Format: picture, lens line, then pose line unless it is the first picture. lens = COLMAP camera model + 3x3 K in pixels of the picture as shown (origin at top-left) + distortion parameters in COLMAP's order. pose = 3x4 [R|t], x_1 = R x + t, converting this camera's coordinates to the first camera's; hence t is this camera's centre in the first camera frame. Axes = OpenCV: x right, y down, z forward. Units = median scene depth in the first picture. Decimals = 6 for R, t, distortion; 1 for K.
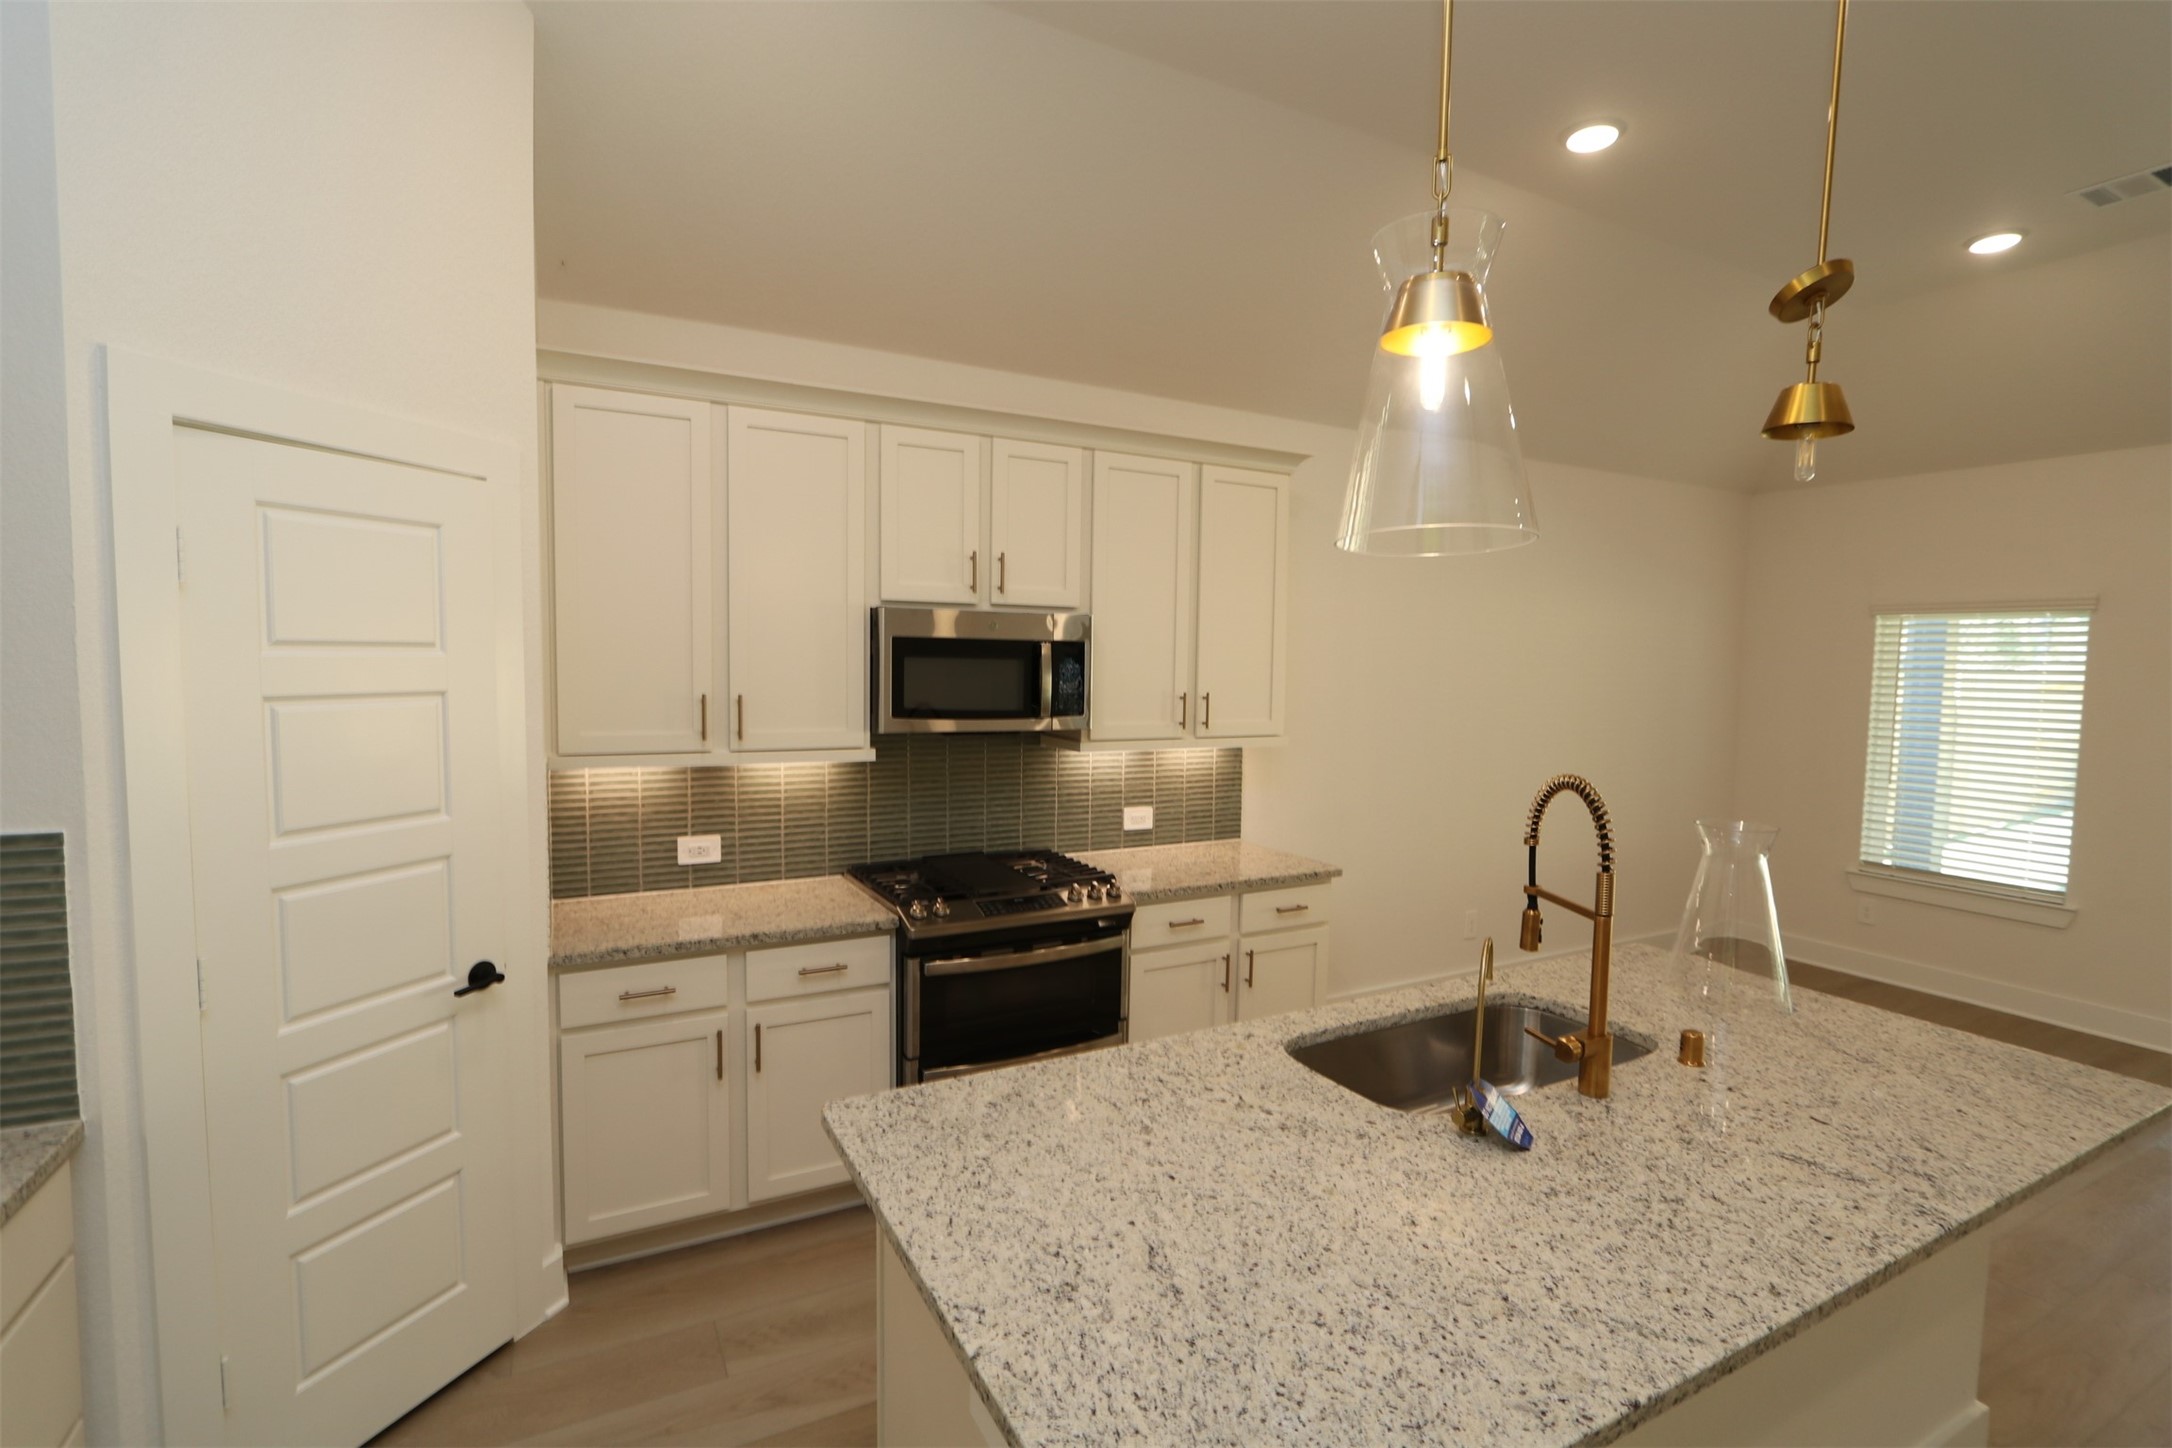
lens RADIAL K [[1012.0, 0, 1095.0], [0, 1012.0, 723.2], [0, 0, 1]] dist [-0.015996, 0.002613]
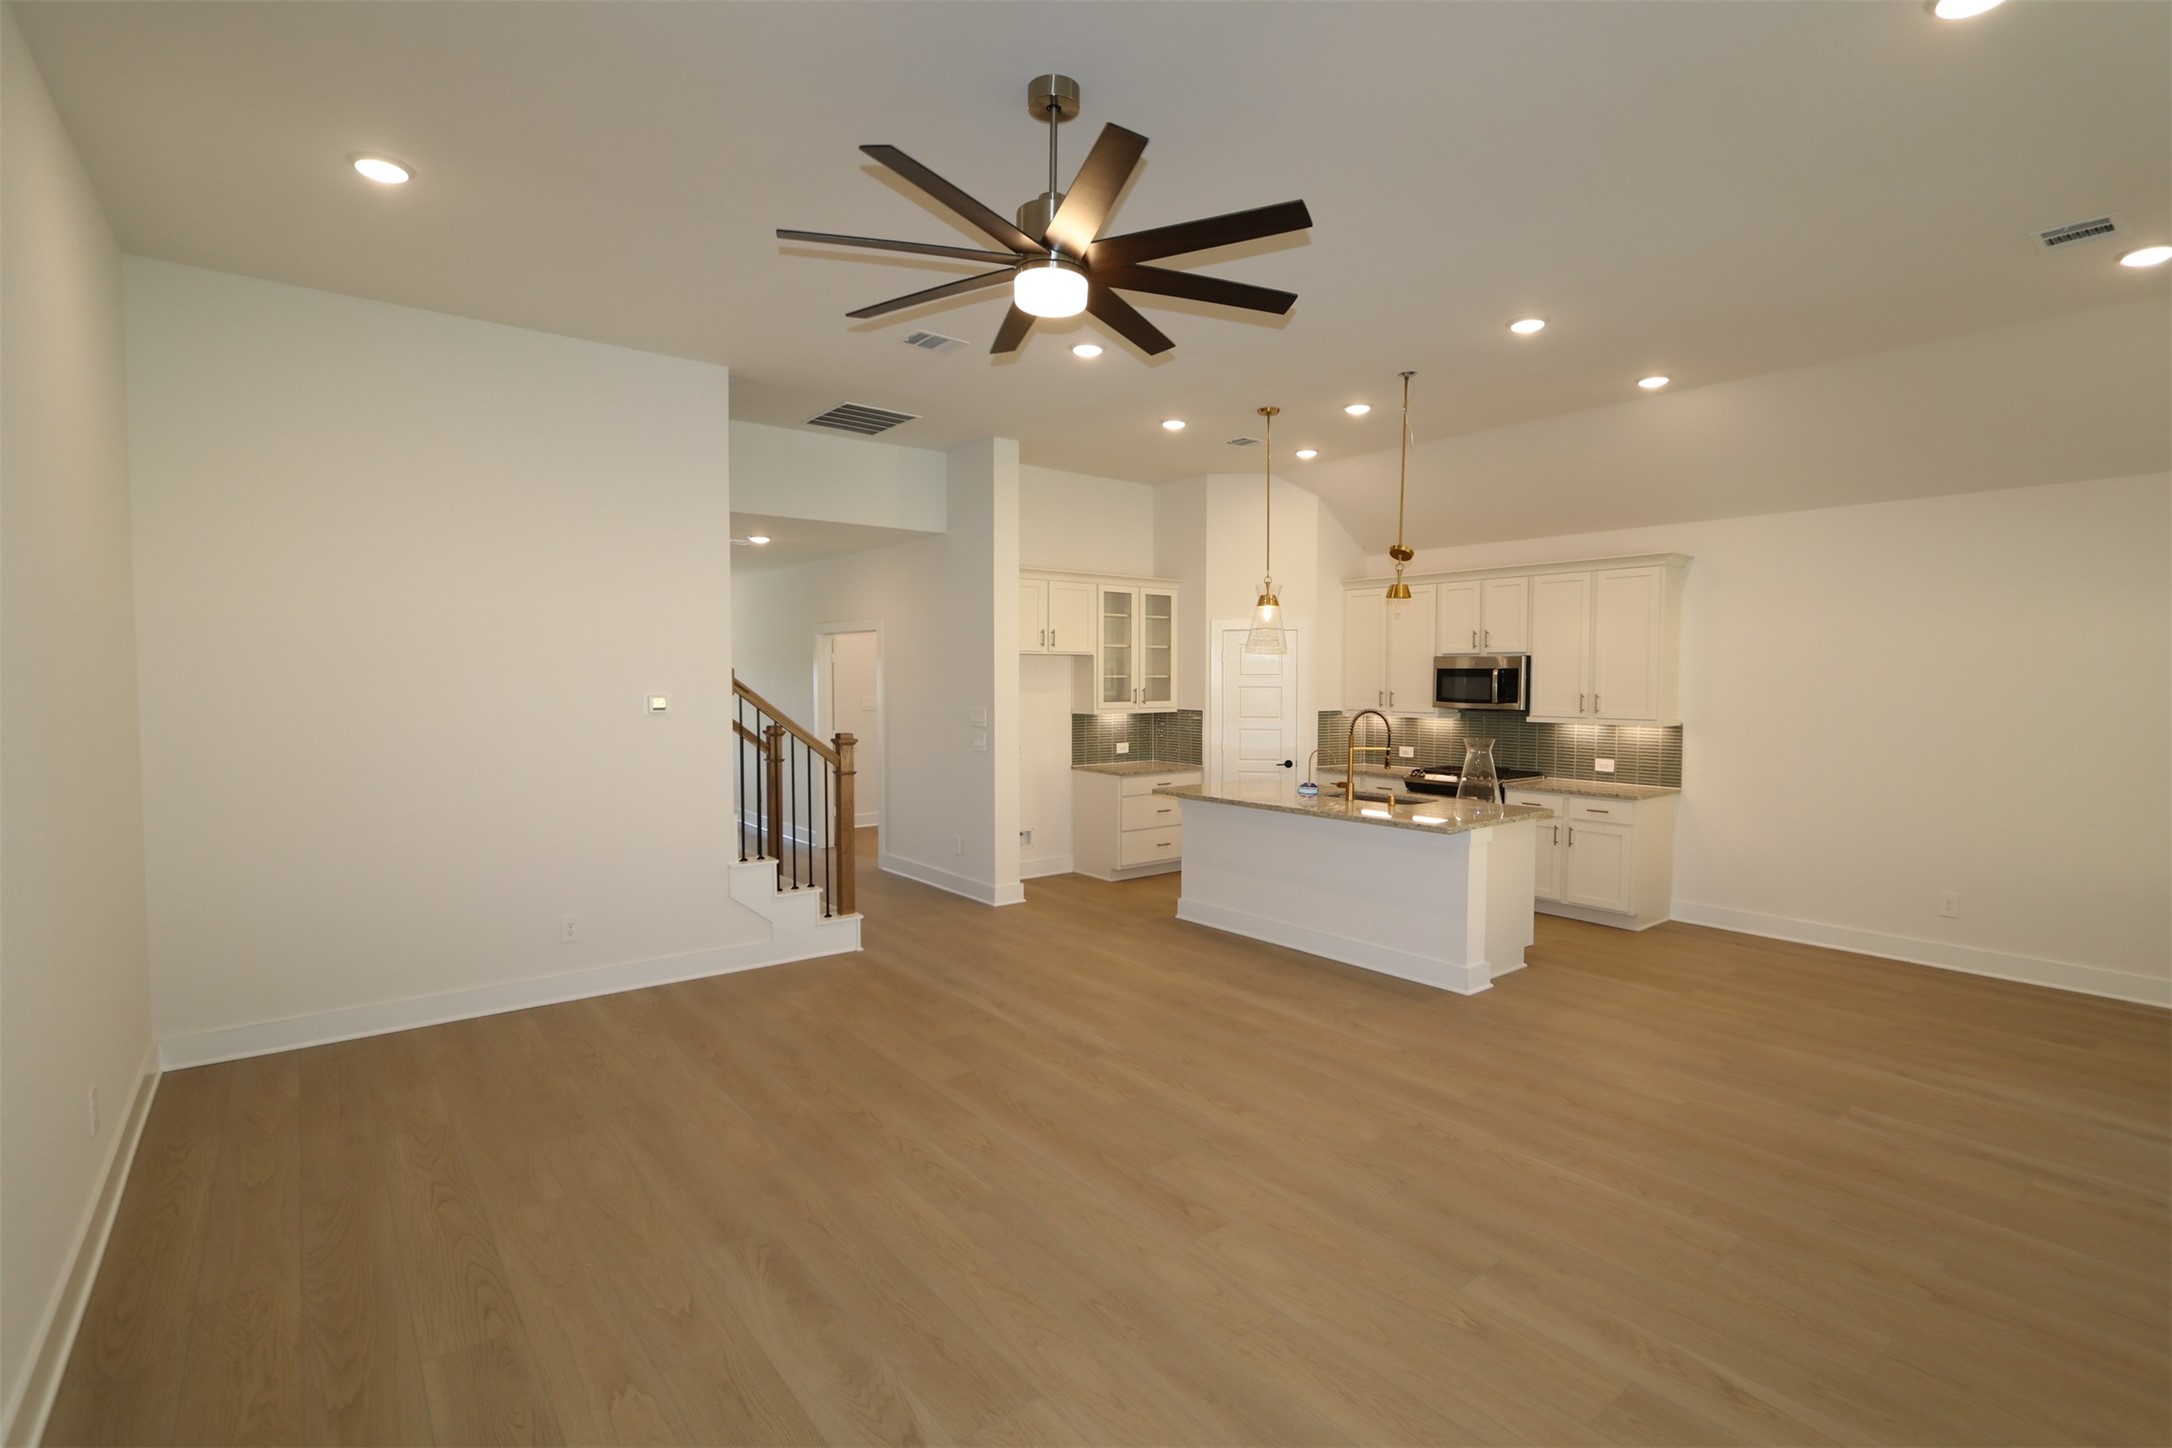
lens RADIAL K [[1012.0, 0, 1101.9], [0, 1012.0, 725.1], [0, 0, 1]] dist [-0.015996, 0.002613]
pose [[0.181685, 0.031311, -0.982858, 2.004359], [-0.062995, 0.997811, 0.020143, 0.052988], [0.981337, 0.058256, 0.183259, -0.249528]]
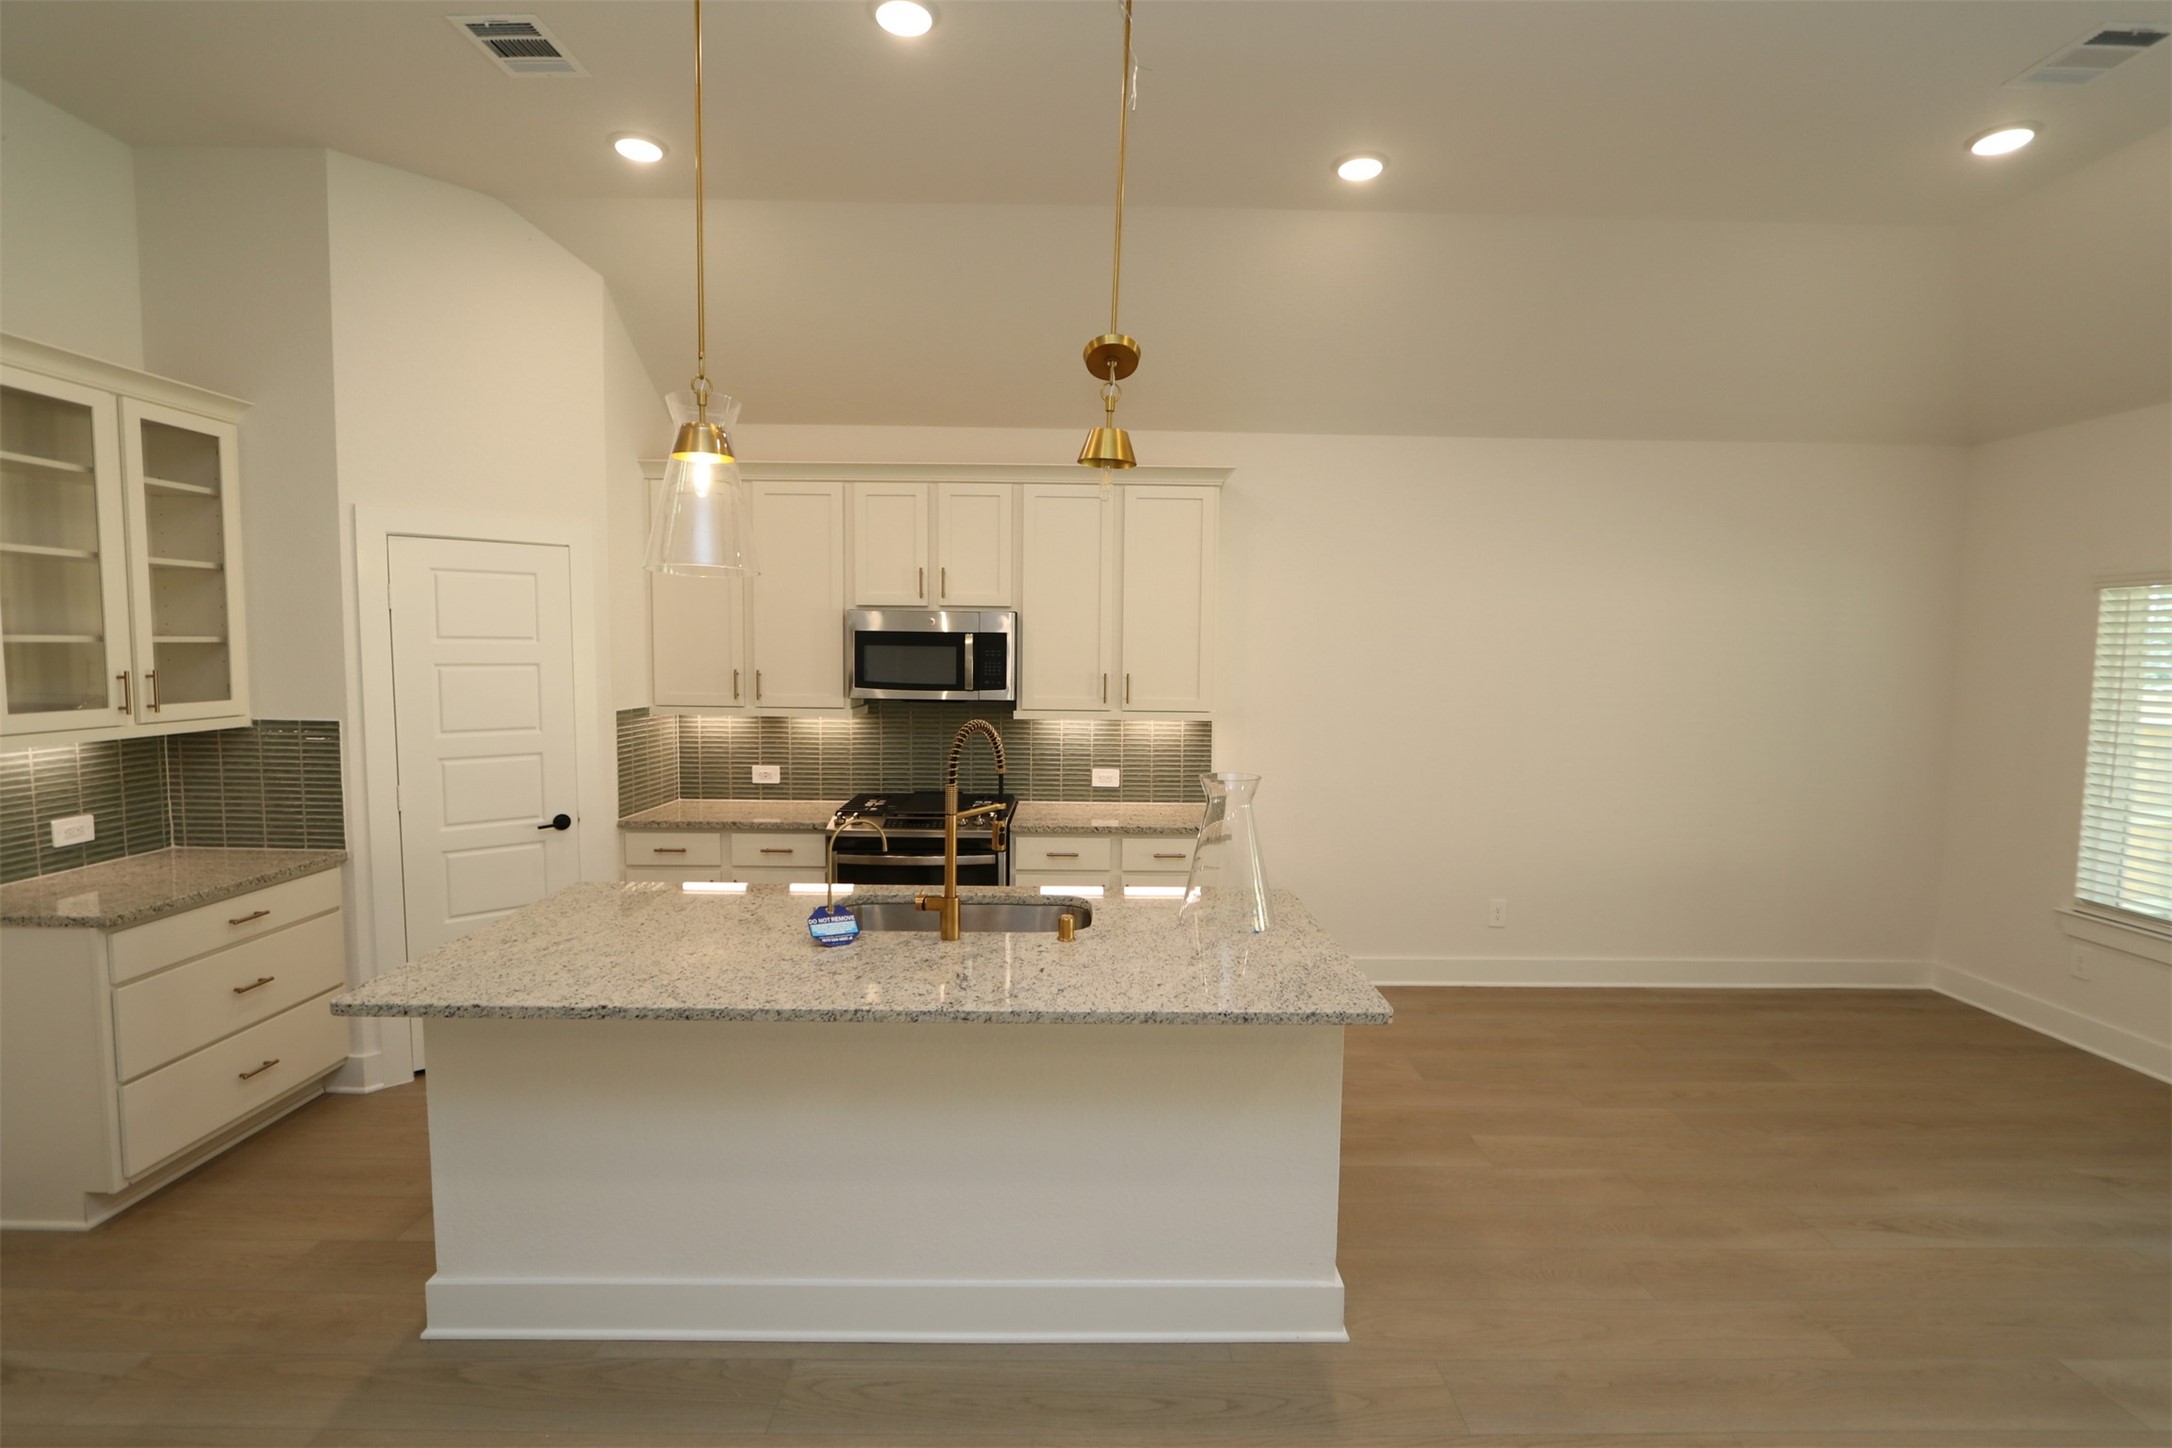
lens RADIAL K [[1012.0, 0, 1097.8], [0, 1012.0, 725.2], [0, 0, 1]] dist [-0.015996, 0.002613]
pose [[0.885734, 0.030345, -0.463200, 0.734297], [-0.028102, 0.999536, 0.011744, 0.020485], [0.463342, 0.002615, 0.886176, -0.105058]]
